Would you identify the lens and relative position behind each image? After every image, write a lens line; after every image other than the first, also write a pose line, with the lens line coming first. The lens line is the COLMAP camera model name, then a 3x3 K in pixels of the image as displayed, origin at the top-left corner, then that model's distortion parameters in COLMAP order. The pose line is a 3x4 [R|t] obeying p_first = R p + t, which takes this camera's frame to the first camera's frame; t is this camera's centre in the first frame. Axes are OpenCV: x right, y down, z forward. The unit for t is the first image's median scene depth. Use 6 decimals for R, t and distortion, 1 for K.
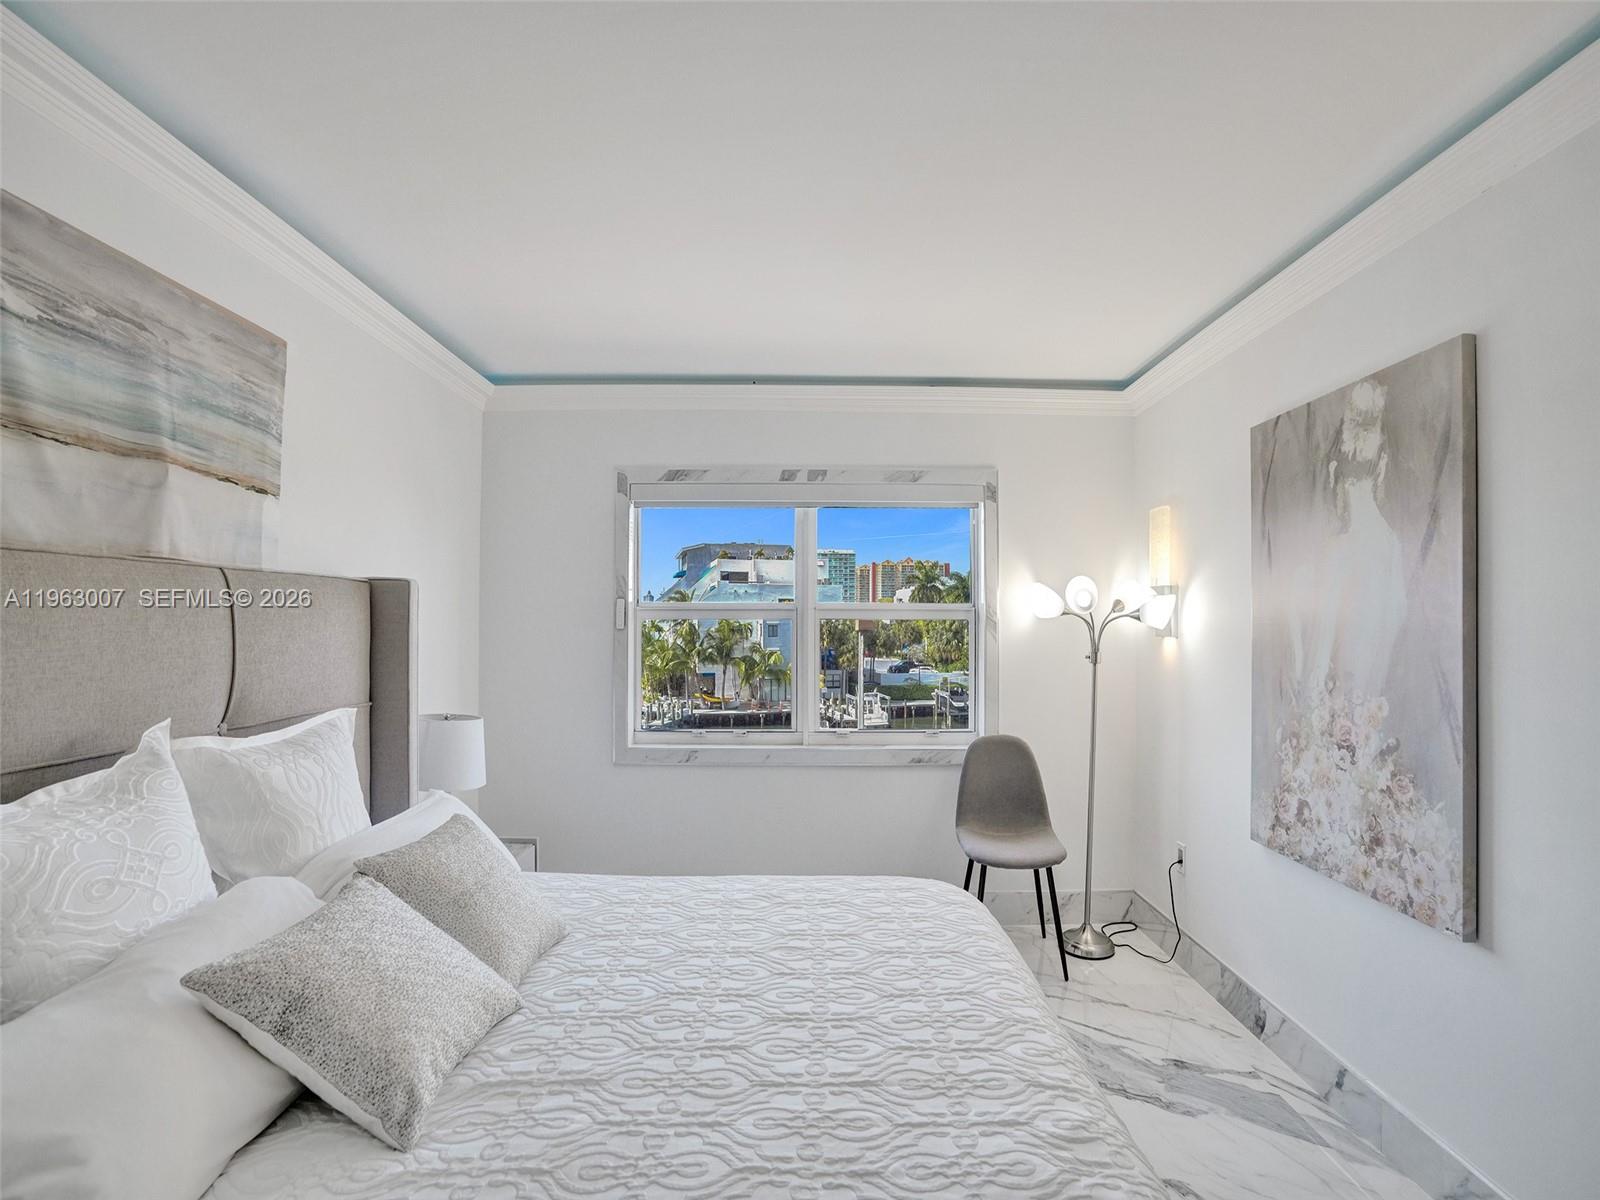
lens RADIAL K [[747.5, 0, 808.1], [0, 747.5, 615.2], [0, 0, 1]] dist [-0.074629, 0.029512]
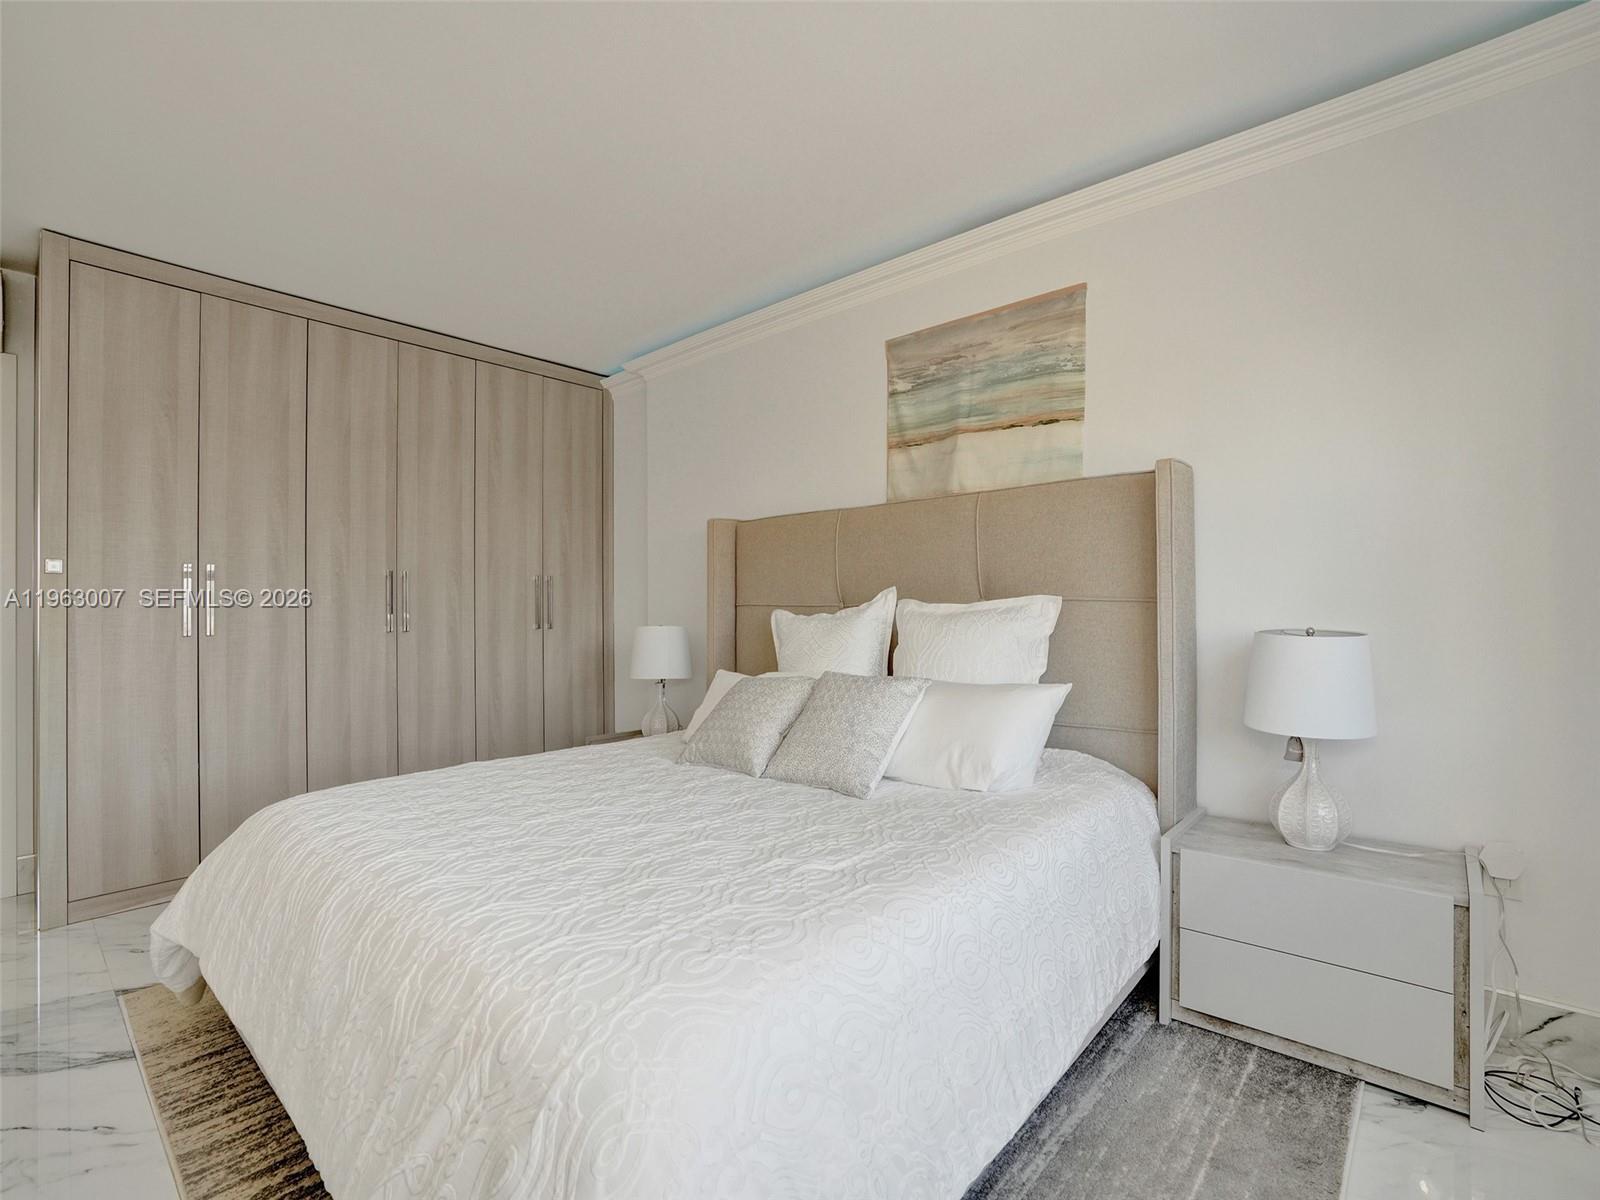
lens RADIAL K [[743.5, 0, 833.7], [0, 743.5, 596.9], [0, 0, 1]] dist [-0.062733, 0.000084]
pose [[-0.638490, 0.008740, -0.769580, 0.455669], [0.029919, 0.999462, -0.013472, 0.133115], [0.769048, -0.031627, -0.638408, 1.461910]]
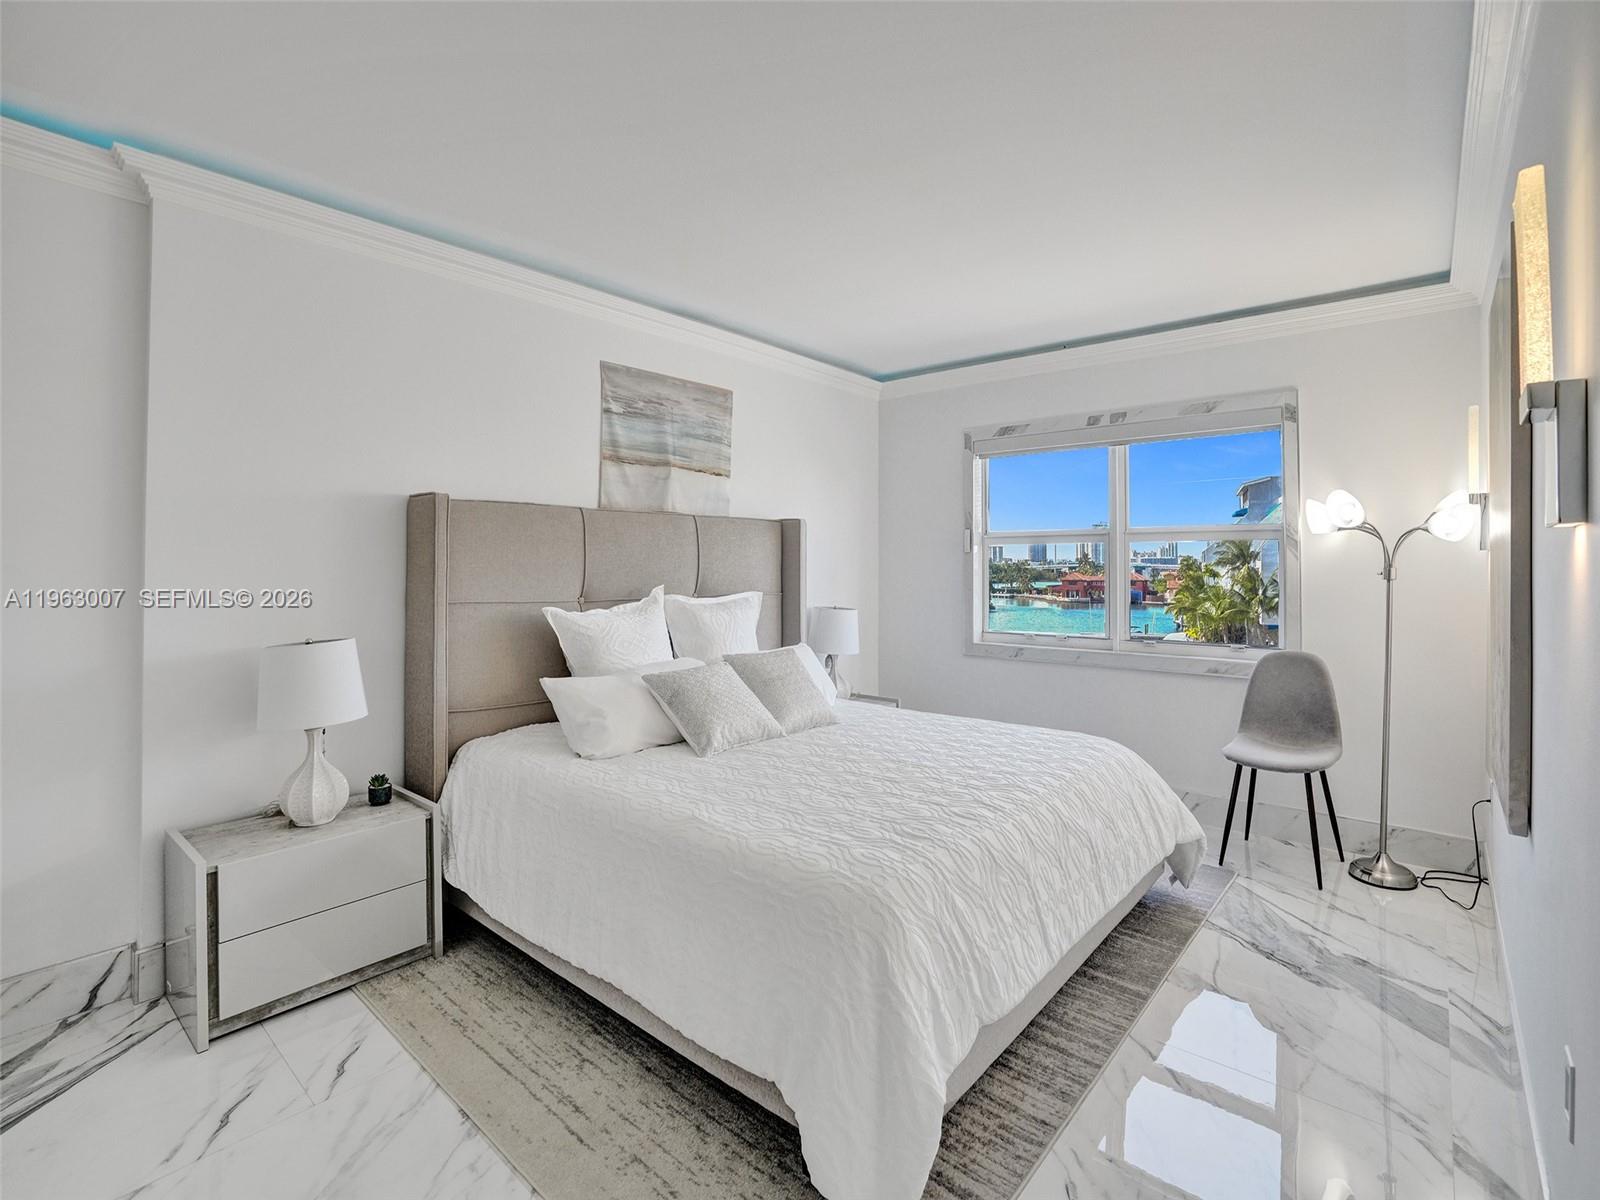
lens RADIAL K [[753.3, 0, 803.9], [0, 753.3, 563.0], [0, 0, 1]] dist [-0.051633, 0.000393]
pose [[0.755534, -0.005855, -0.655083, 0.669722], [0.007735, 0.999970, -0.000015, 0.057716], [0.655064, -0.005056, 0.755557, -0.326263]]
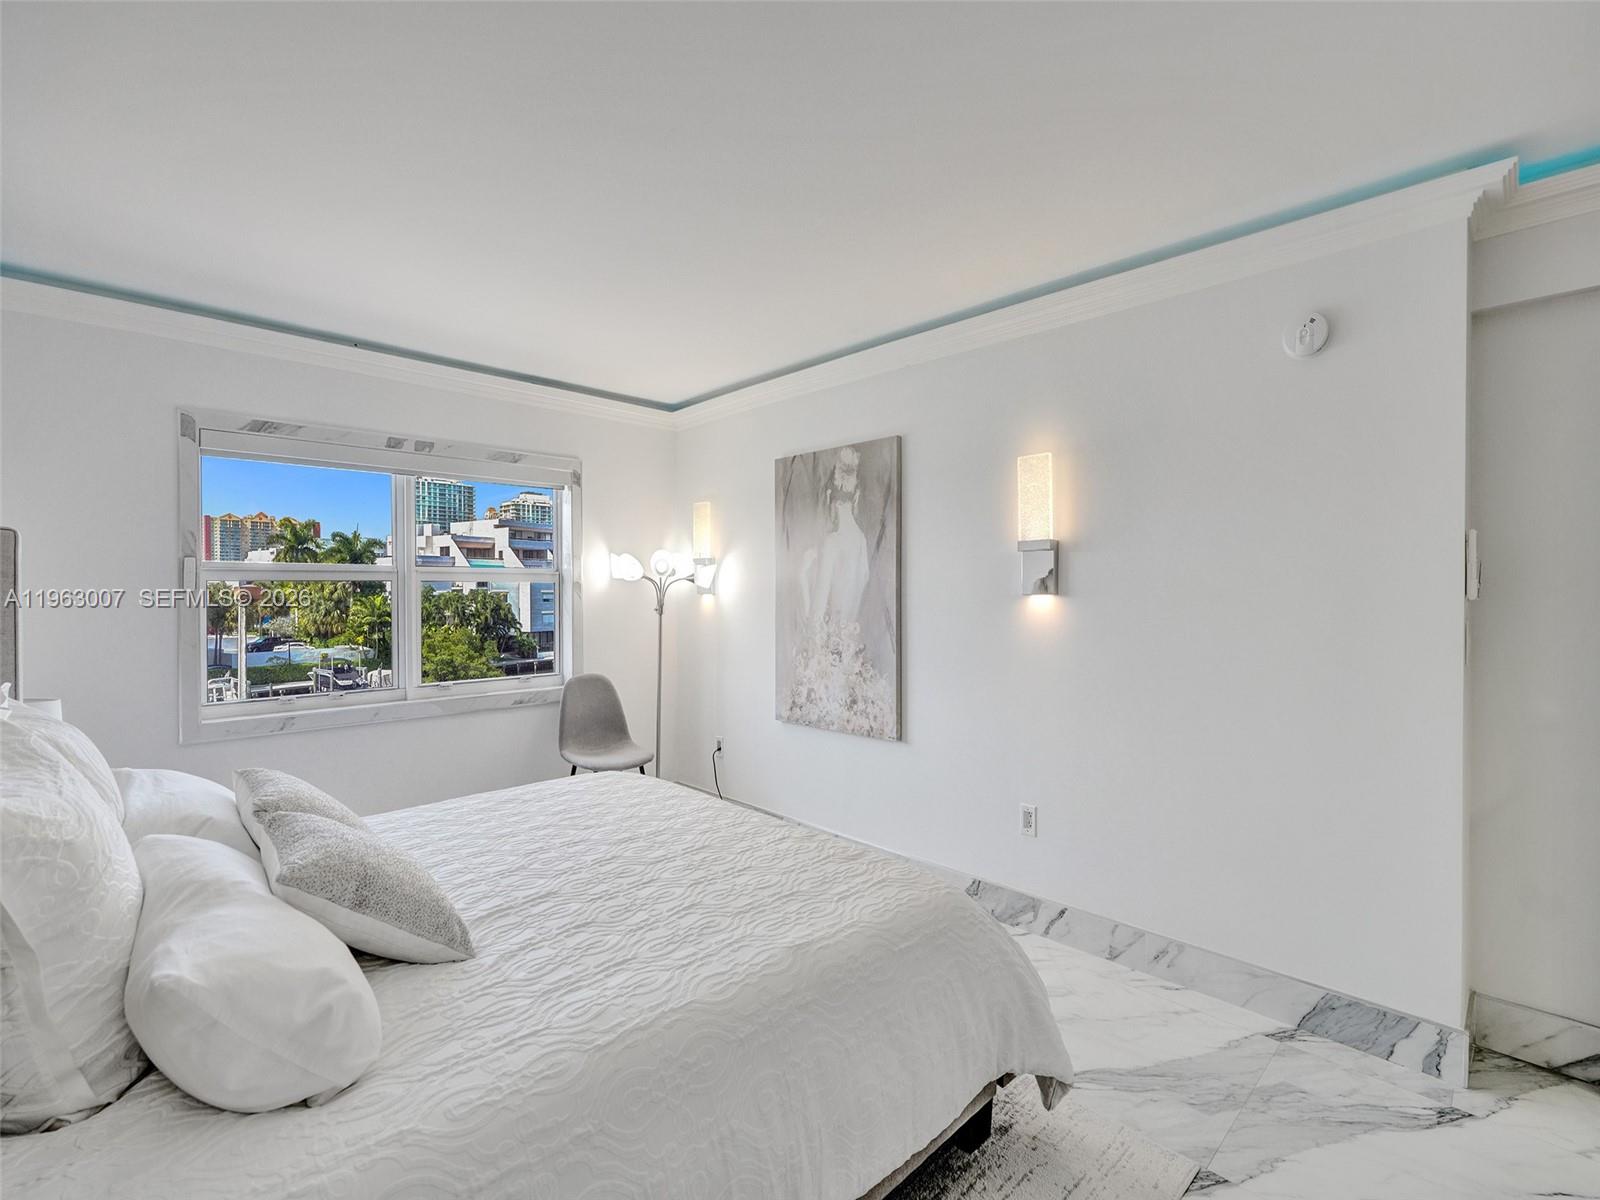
lens RADIAL K [[737.2, 0, 801.8], [0, 737.2, 598.9], [0, 0, 1]] dist [0.001825, 0.000604]
pose [[0.720461, -0.013766, 0.693359, -0.560391], [-0.001581, 0.999768, 0.021493, 0.011955], [-0.693494, -0.016582, 0.720272, -0.237057]]
